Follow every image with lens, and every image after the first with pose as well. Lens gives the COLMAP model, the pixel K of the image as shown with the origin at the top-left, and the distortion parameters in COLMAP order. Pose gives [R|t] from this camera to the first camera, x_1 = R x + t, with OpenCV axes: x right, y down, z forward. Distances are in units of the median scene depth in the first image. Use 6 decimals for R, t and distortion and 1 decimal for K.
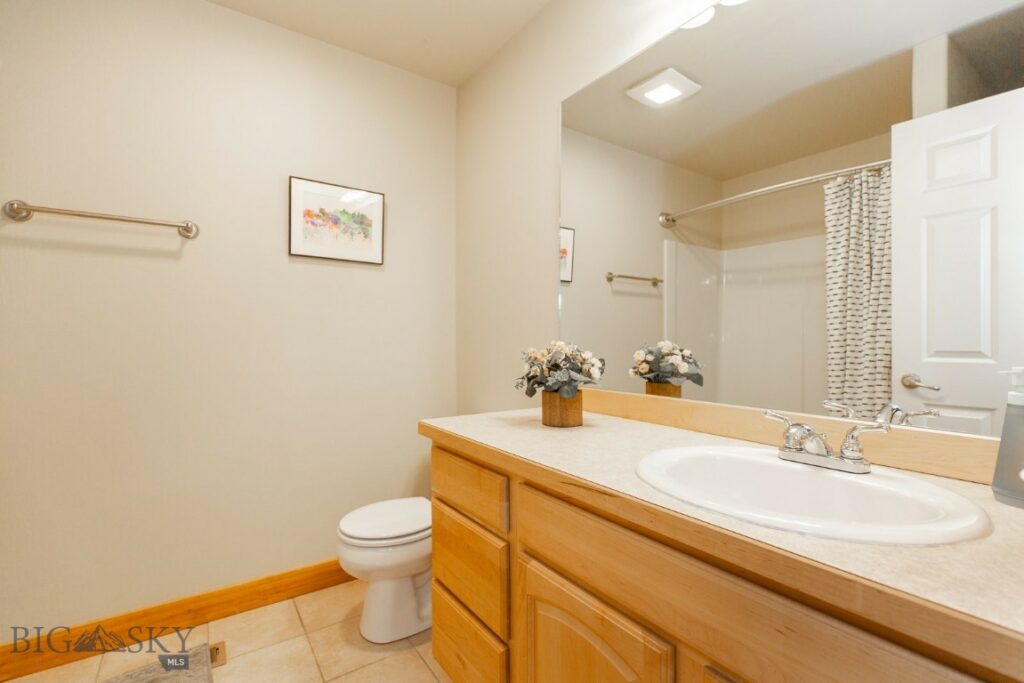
lens RADIAL K [[460.0, 0, 510.4], [0, 460.0, 343.4], [0, 0, 1]] dist [0.010122, -0.003144]
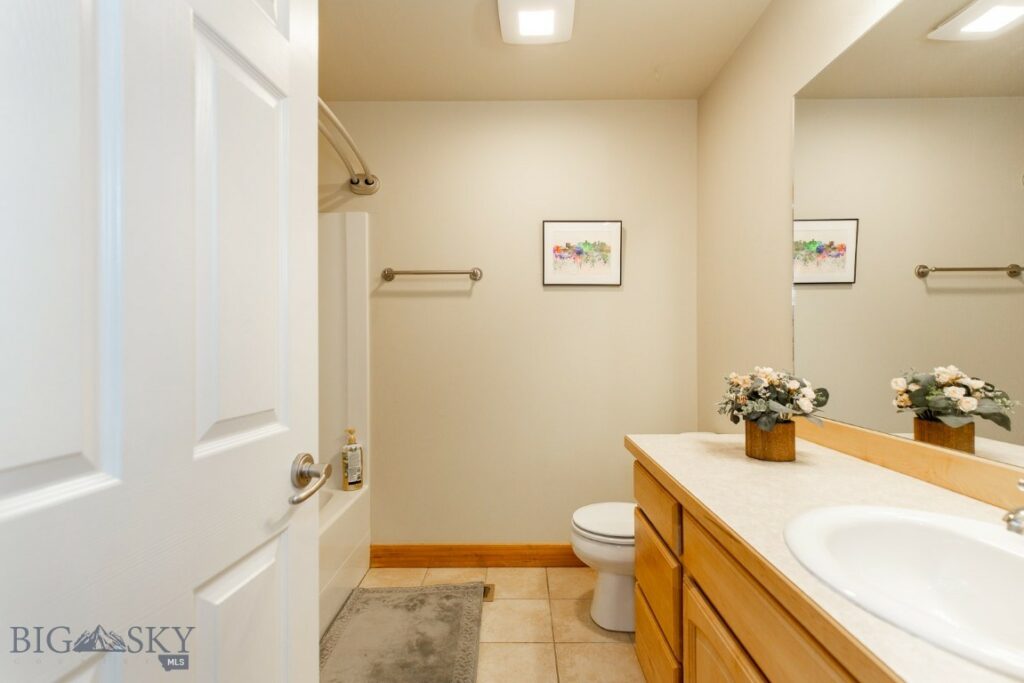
lens RADIAL K [[460.0, 0, 521.7], [0, 460.0, 342.2], [0, 0, 1]] dist [0.010122, -0.003144]
pose [[0.821338, -0.002217, -0.570437, 0.198676], [0.001077, 0.999997, -0.002335, -0.045345], [0.570440, 0.001304, 0.821338, -0.037866]]
